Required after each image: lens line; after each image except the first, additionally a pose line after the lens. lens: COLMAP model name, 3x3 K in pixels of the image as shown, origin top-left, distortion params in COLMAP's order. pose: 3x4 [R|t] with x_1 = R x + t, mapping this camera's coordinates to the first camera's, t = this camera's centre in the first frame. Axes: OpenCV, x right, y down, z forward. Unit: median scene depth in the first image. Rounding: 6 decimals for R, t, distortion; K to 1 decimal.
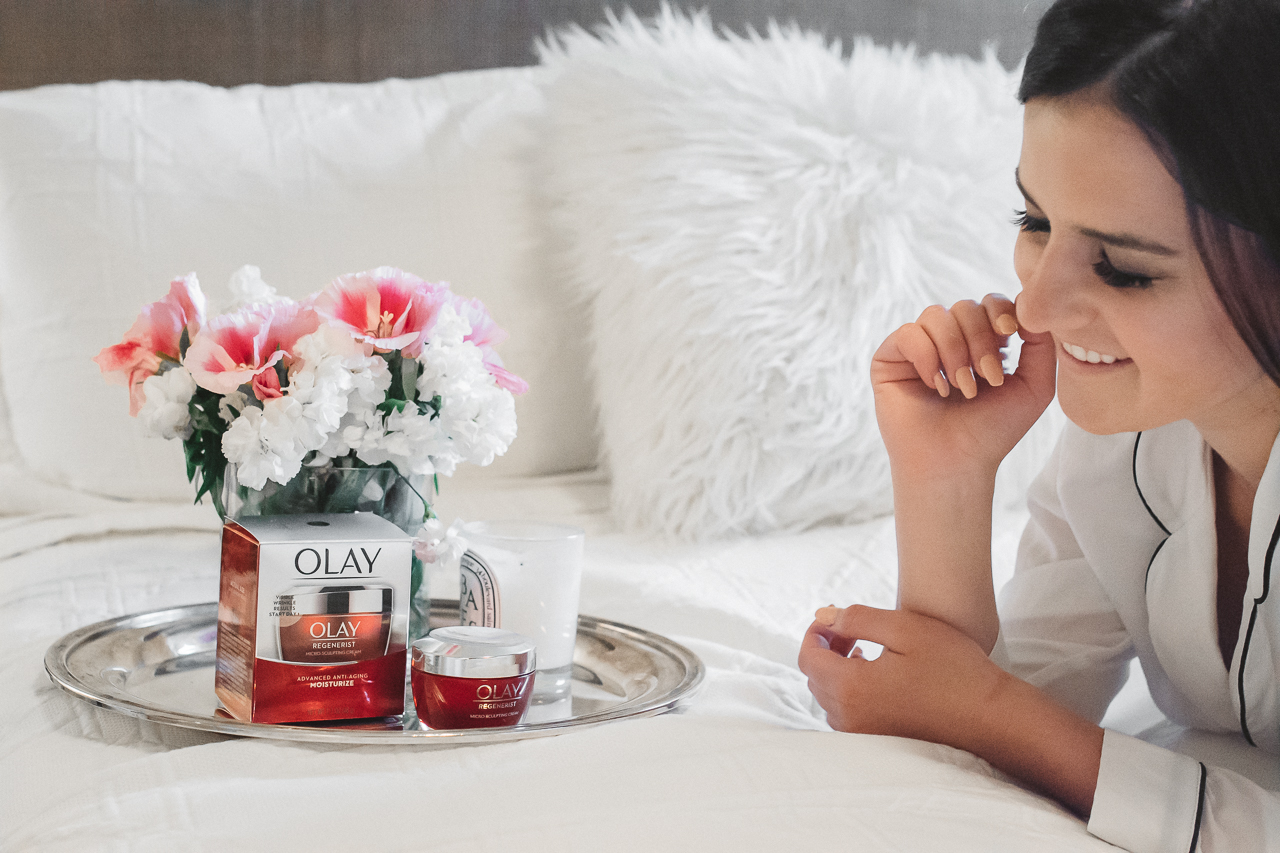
lens RADIAL K [[1802.0, 0, 640.0], [0, 1802.0, 426.5], [0, 0, 1]] dist [-0.032777, 0.034361]
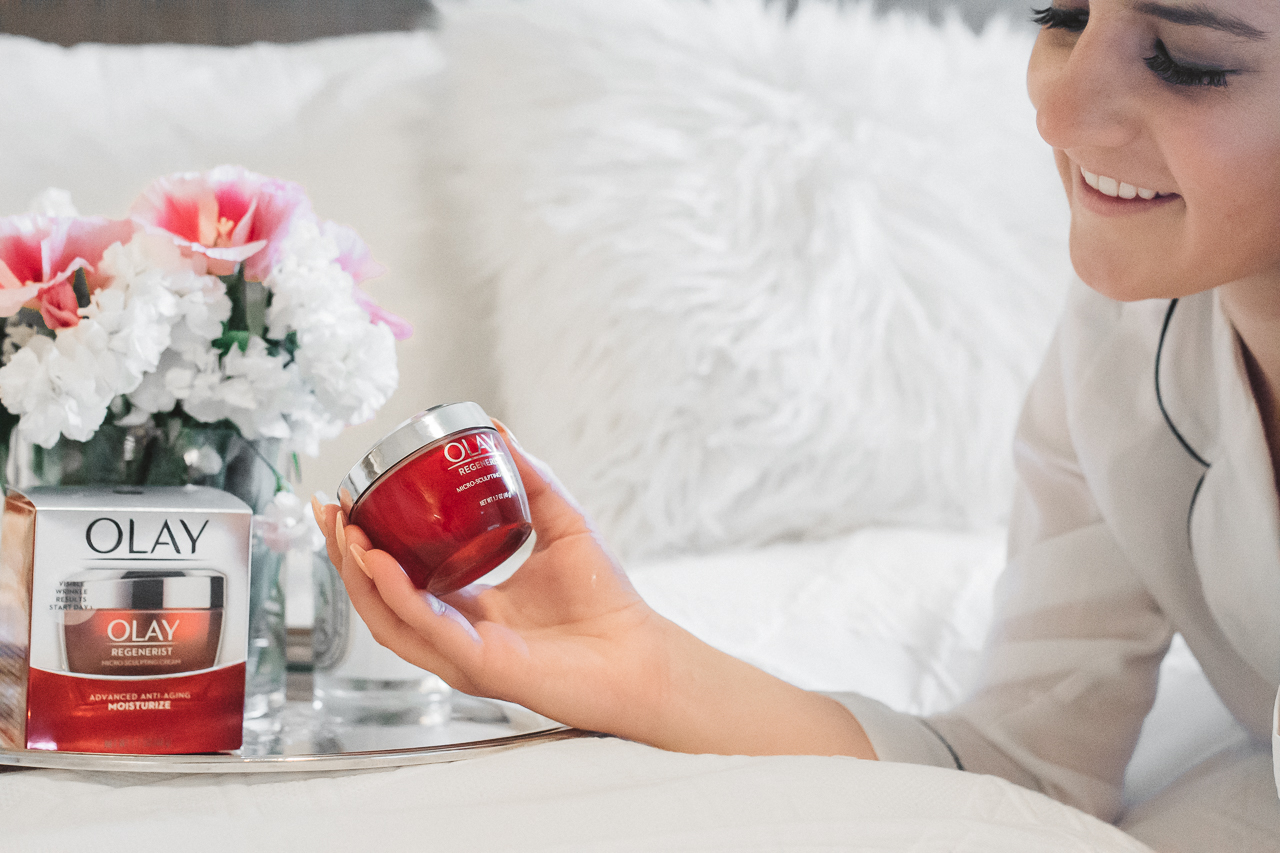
lens RADIAL K [[1817.7, 0, 640.0], [0, 1817.7, 426.5], [0, 0, 1]] dist [-0.105089, 0.005561]
pose [[0.998599, -0.007200, 0.052421, -0.007165], [0.010145, 0.998371, -0.056140, 0.066914], [-0.051931, 0.056593, 0.997046, 0.240463]]
